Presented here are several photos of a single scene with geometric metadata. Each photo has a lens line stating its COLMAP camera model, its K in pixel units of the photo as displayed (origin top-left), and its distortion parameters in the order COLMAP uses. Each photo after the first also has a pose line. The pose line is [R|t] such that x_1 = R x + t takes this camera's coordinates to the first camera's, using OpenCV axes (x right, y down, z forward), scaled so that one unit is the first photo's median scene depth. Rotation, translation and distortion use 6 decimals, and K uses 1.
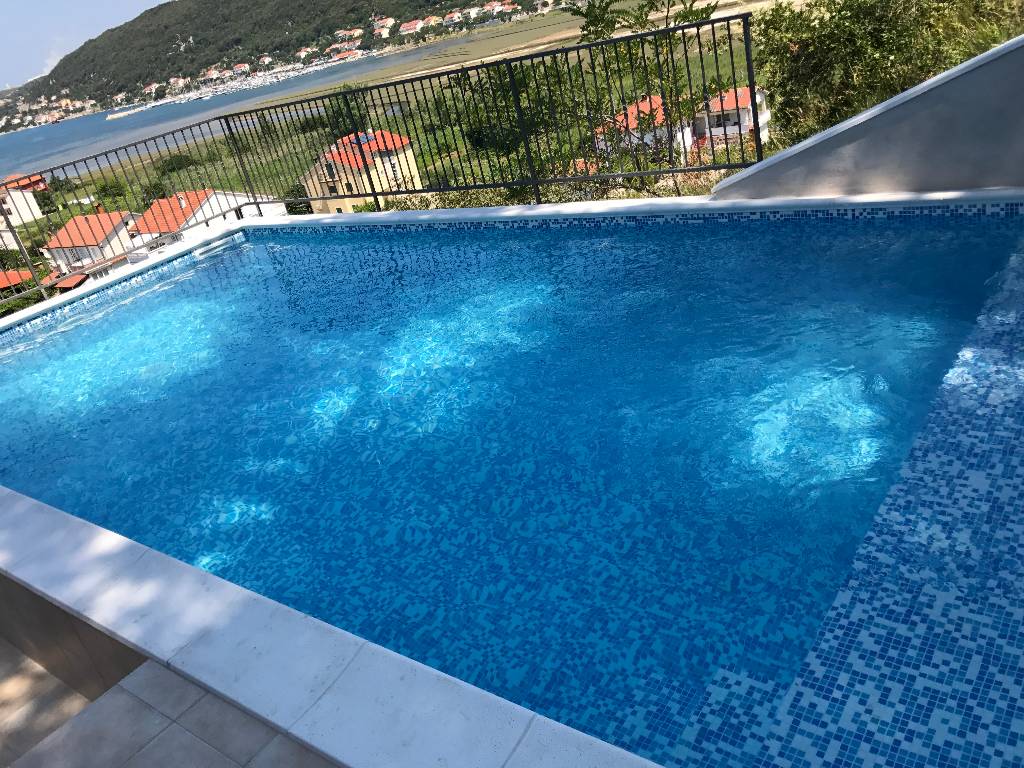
lens RADIAL K [[843.6, 0, 506.3], [0, 843.6, 369.3], [0, 0, 1]] dist [0.011217, 0.009191]
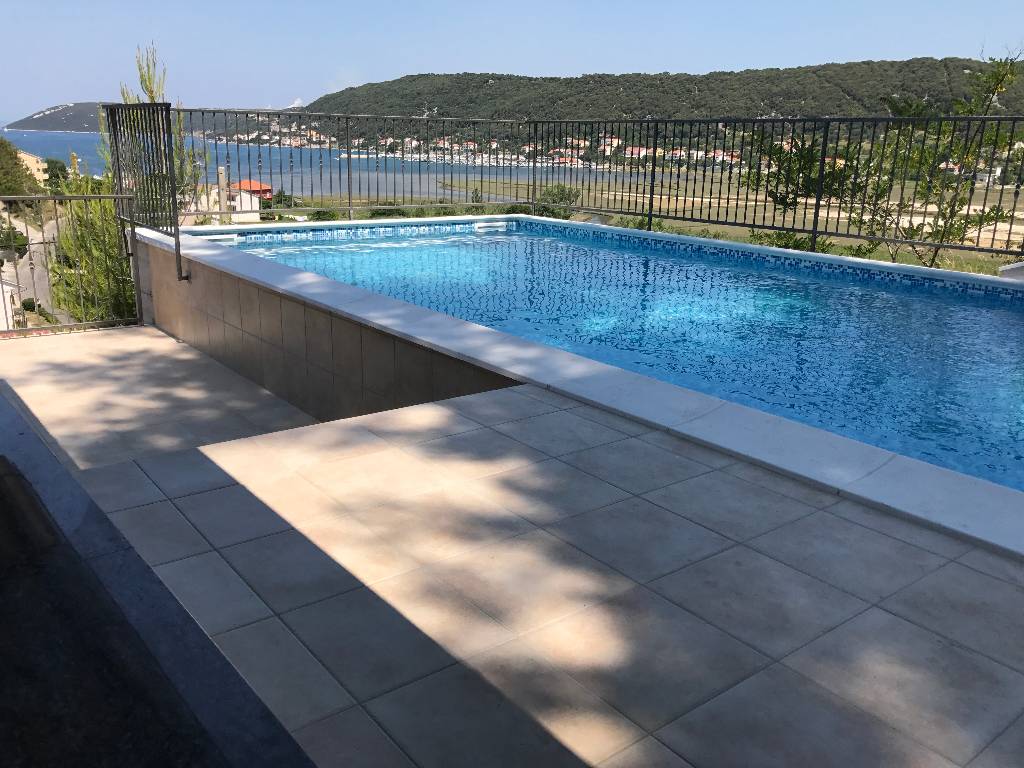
lens RADIAL K [[848.5, 0, 503.3], [0, 848.5, 362.6], [0, 0, 1]] dist [0.035949, -0.053356]
pose [[0.935804, 0.305241, -0.176348, -0.099537], [-0.326518, 0.939089, -0.107225, 0.189653], [0.132877, 0.157922, 0.978470, -0.097791]]
